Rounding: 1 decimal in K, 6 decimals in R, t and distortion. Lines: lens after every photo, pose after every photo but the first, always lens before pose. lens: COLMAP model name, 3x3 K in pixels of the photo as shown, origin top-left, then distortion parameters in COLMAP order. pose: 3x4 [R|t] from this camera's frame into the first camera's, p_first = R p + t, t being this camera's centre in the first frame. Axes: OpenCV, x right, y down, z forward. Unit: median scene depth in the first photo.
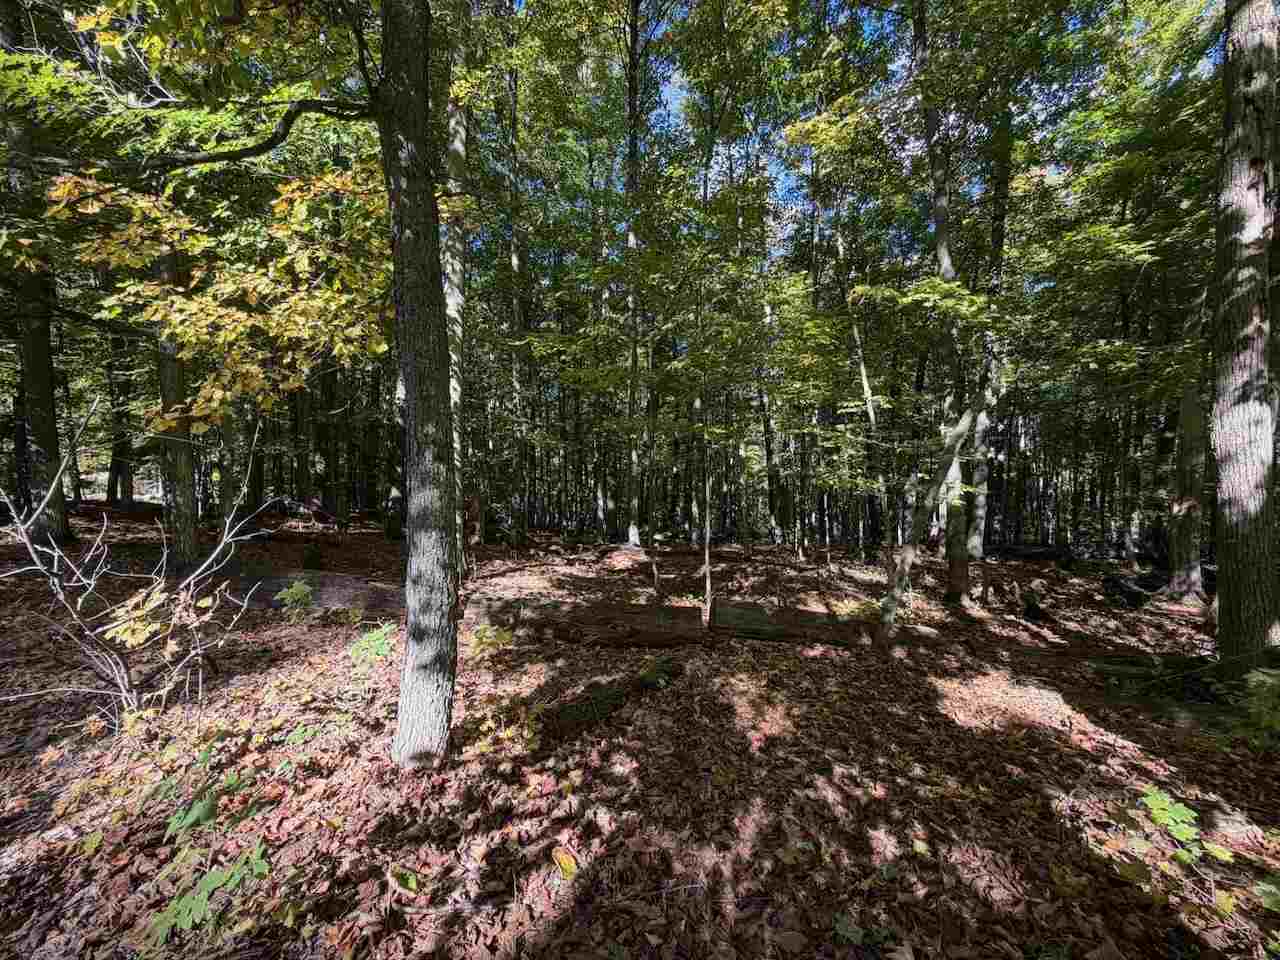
lens RADIAL K [[508.1, 0, 636.6], [0, 508.1, 480.5], [0, 0, 1]] dist [0.000289, 0.000048]
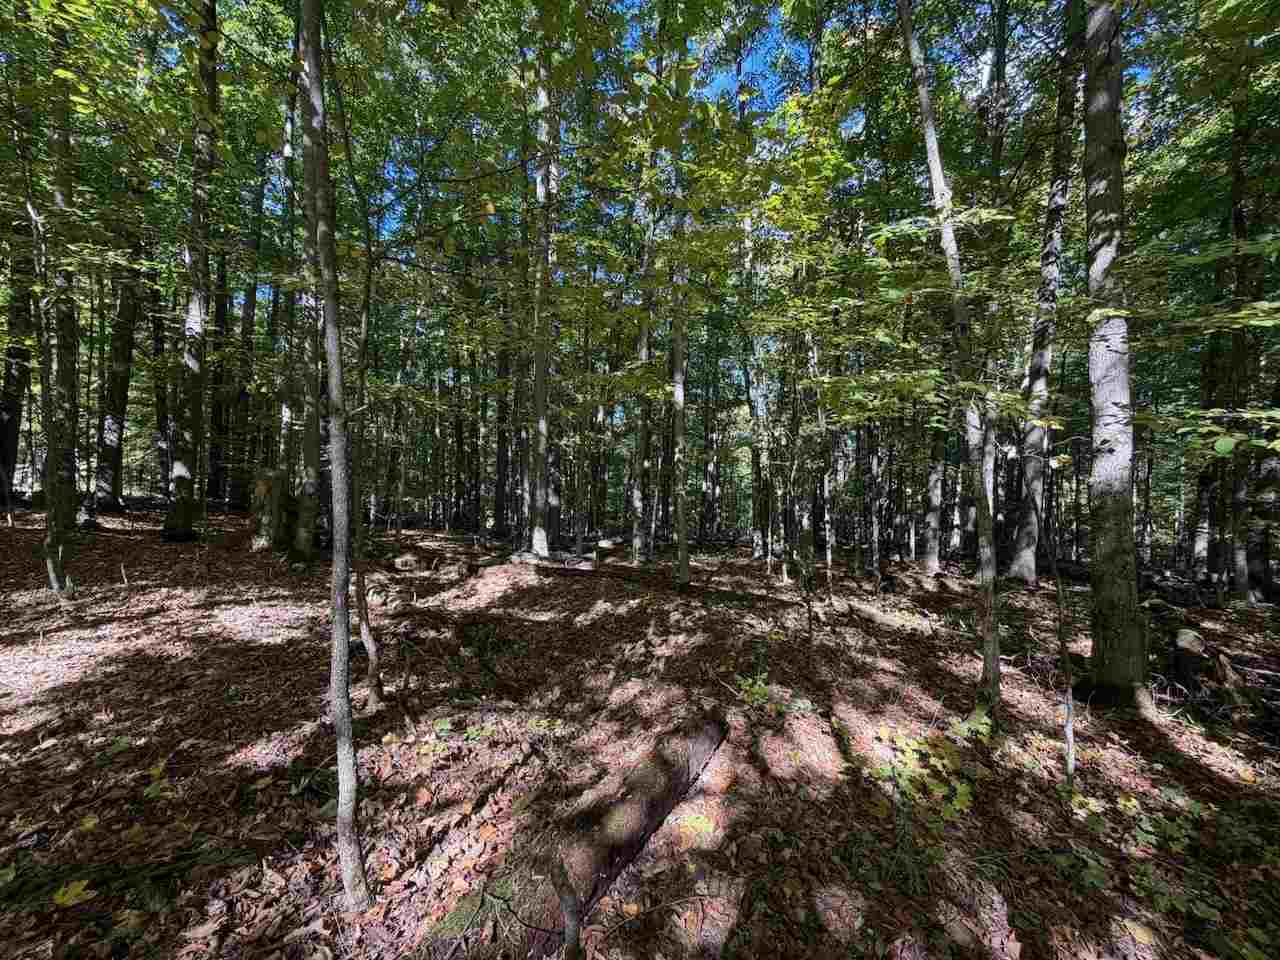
lens RADIAL K [[506.6, 0, 640.7], [0, 506.6, 477.1], [0, 0, 1]] dist [-0.003520, 0.000132]
pose [[0.999604, 0.020427, 0.019364, 0.228485], [-0.020106, 0.999659, -0.016640, 0.063358], [-0.019697, 0.016244, 0.999674, 0.653512]]
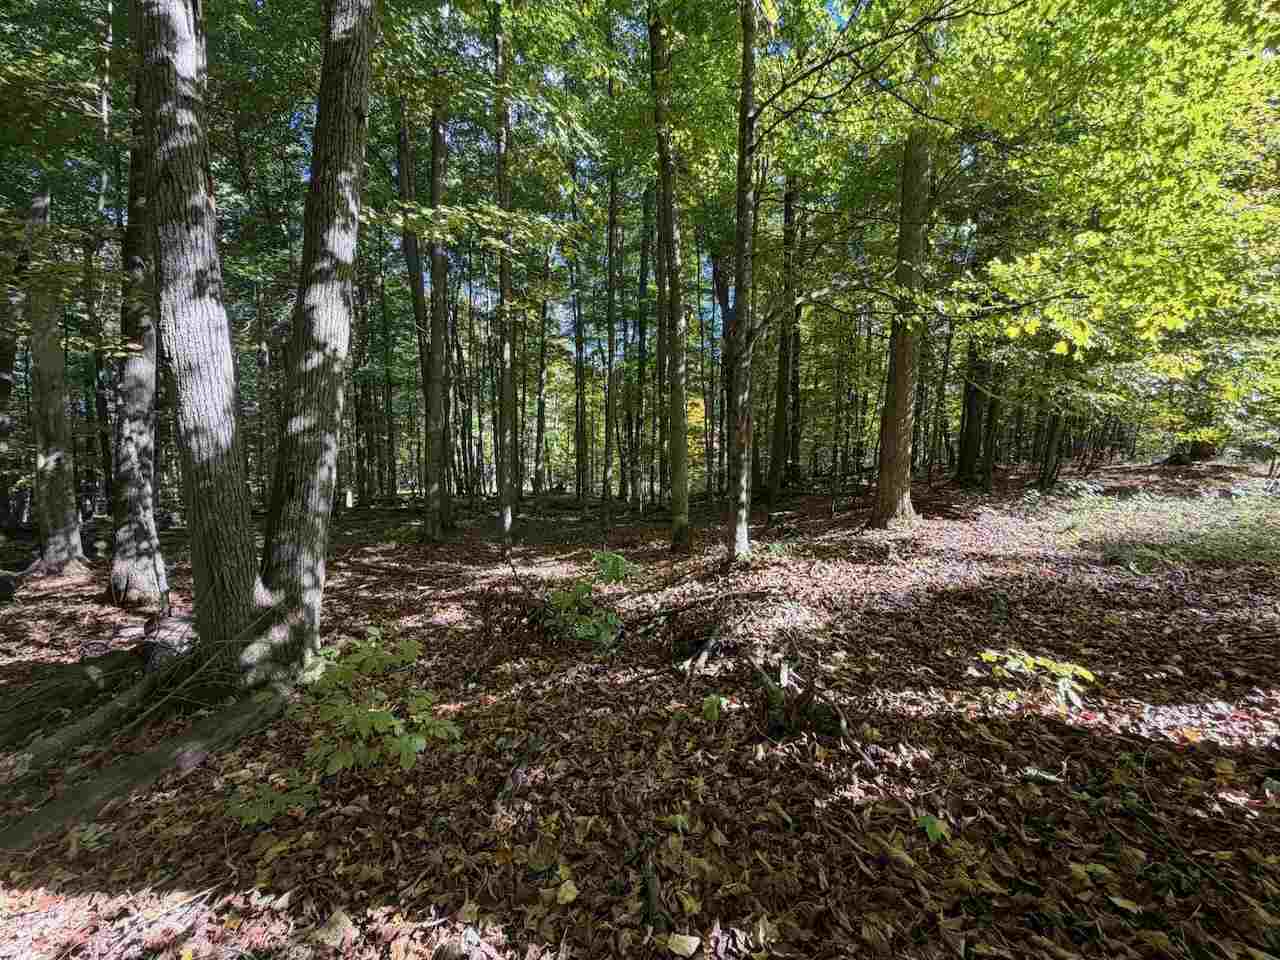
lens RADIAL K [[508.1, 0, 636.5], [0, 508.1, 480.3], [0, 0, 1]] dist [0.000289, 0.000048]
pose [[-0.141580, -0.086279, 0.986160, 0.193815], [0.006203, 0.996098, 0.088039, 0.028345], [-0.989907, 0.018581, -0.140493, 0.266254]]
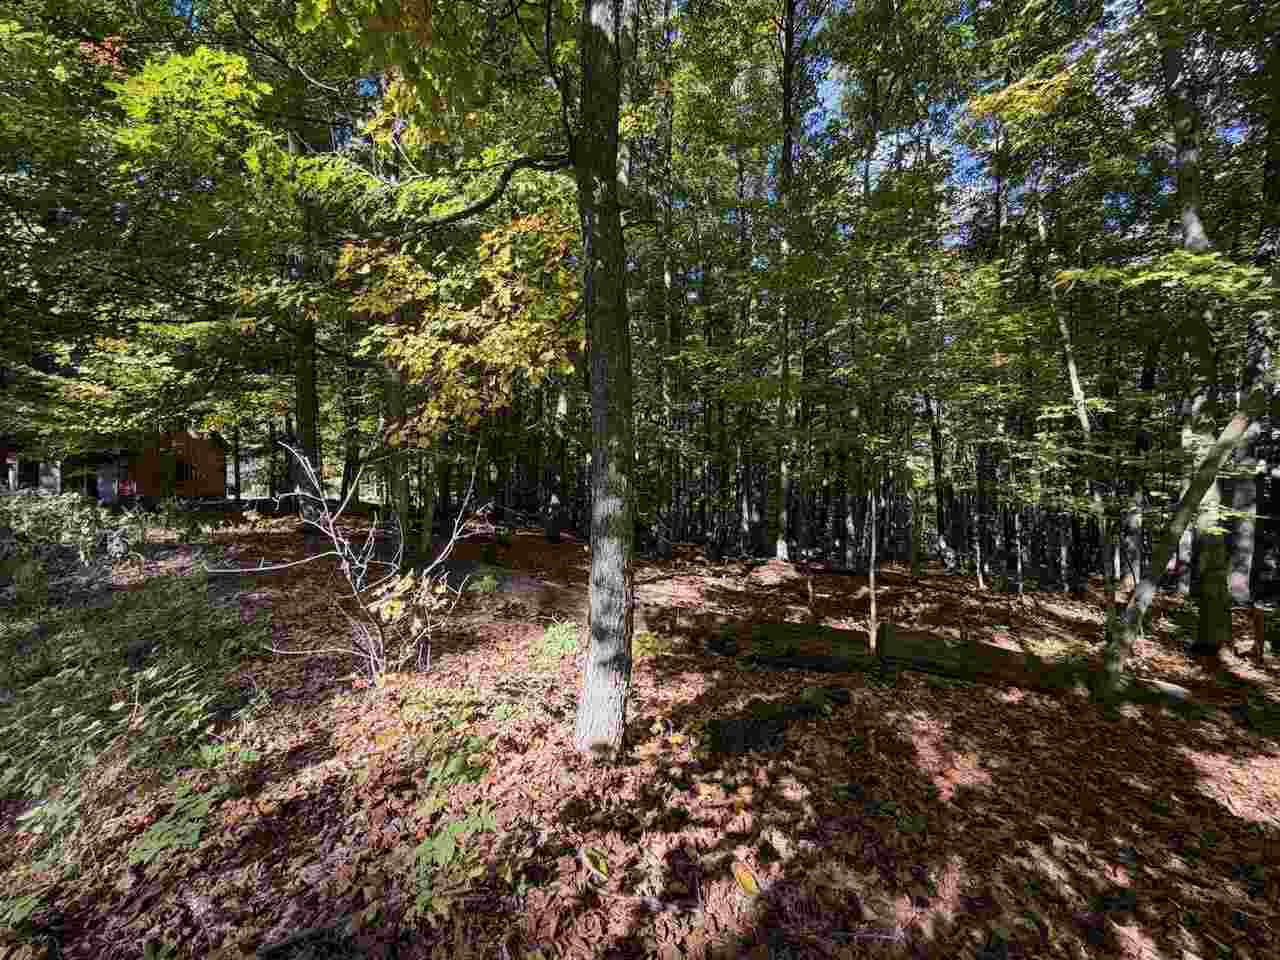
lens RADIAL K [[508.1, 0, 636.7], [0, 508.1, 480.3], [0, 0, 1]] dist [0.000289, 0.000048]
pose [[0.962231, 0.013932, -0.271878, -0.020347], [-0.019890, 0.999618, -0.019169, -0.000337], [0.271507, 0.023853, 0.962141, -0.006205]]
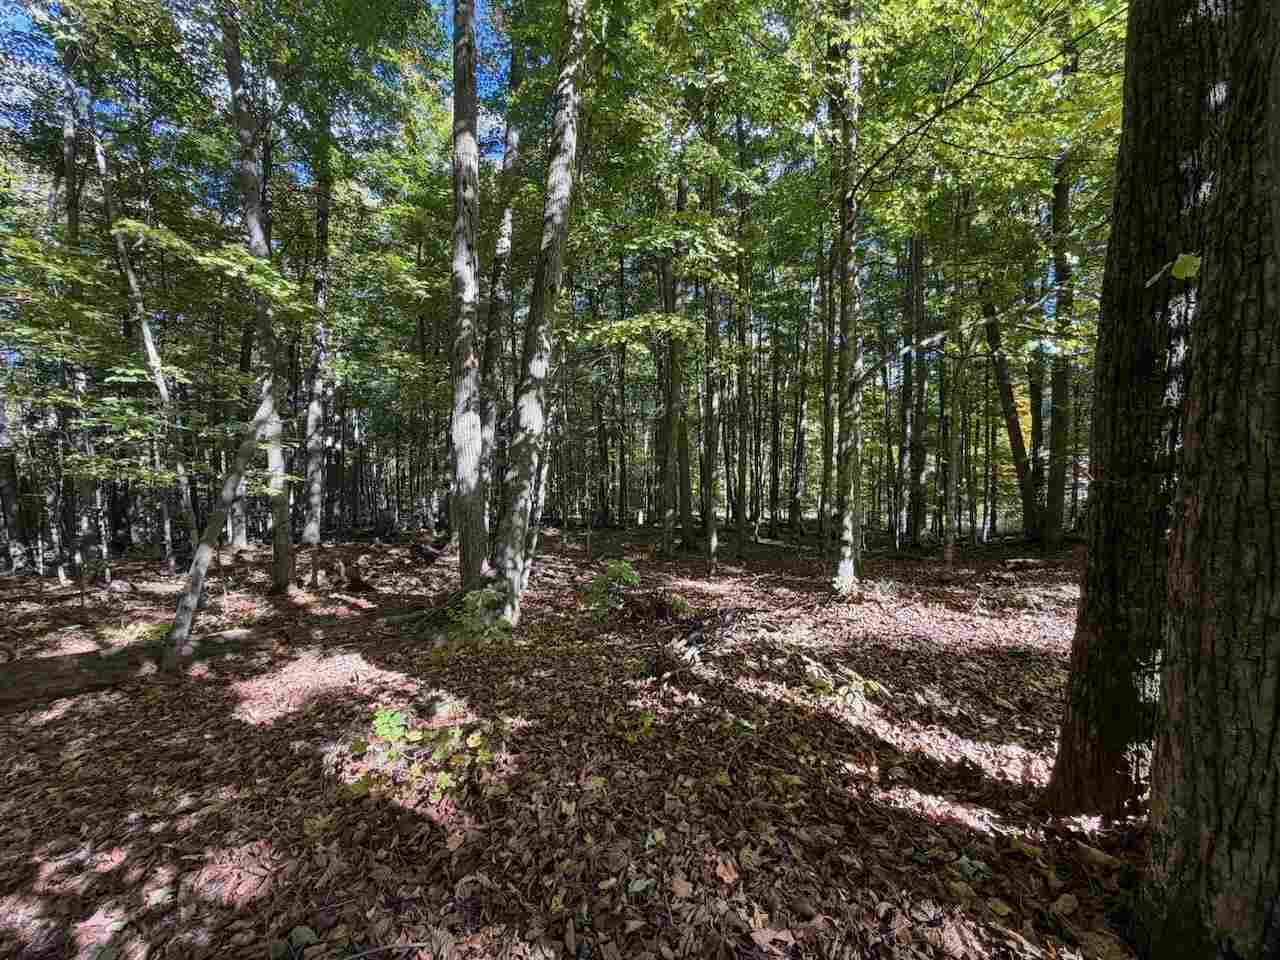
lens RADIAL K [[508.1, 0, 635.3], [0, 508.1, 480.5], [0, 0, 1]] dist [0.000289, 0.000048]
pose [[0.416053, -0.036021, 0.908627, 0.037020], [0.014717, 0.999351, 0.032878, 0.000993], [-0.909221, -0.000307, 0.416313, -0.023492]]
